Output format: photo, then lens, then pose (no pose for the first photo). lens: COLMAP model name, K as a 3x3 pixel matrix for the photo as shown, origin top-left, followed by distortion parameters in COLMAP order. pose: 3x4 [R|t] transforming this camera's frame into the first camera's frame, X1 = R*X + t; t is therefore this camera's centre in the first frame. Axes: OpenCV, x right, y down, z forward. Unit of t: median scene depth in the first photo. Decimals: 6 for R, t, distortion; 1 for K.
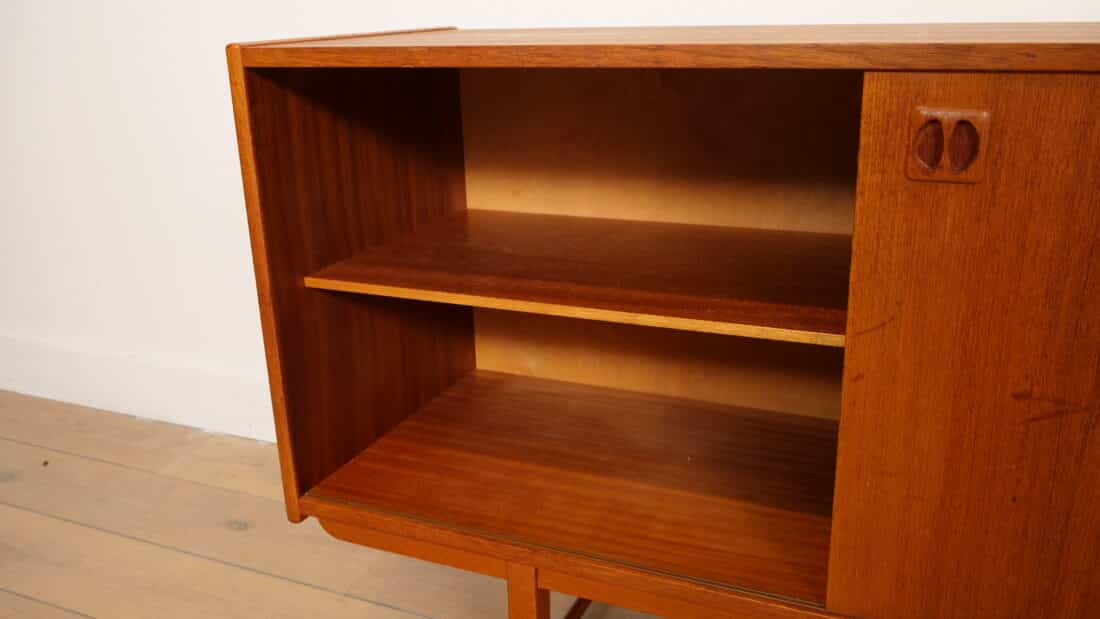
lens RADIAL K [[952.7, 0, 561.1], [0, 952.7, 320.3], [0, 0, 1]] dist [-0.013241, -0.007603]
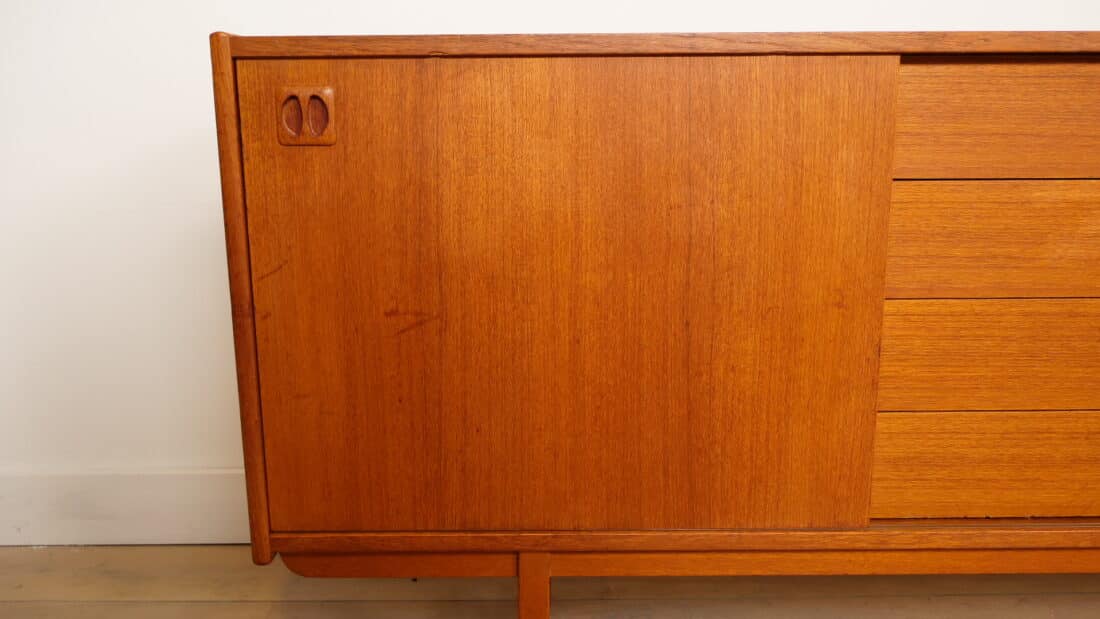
lens RADIAL K [[952.7, 0, 550.4], [0, 952.7, 309.2], [0, 0, 1]] dist [-0.013241, -0.007603]
pose [[0.910996, -0.066520, 0.407016, 0.166323], [0.111518, 0.989874, -0.087824, 0.216734], [-0.397052, 0.125396, 0.909189, -0.251248]]
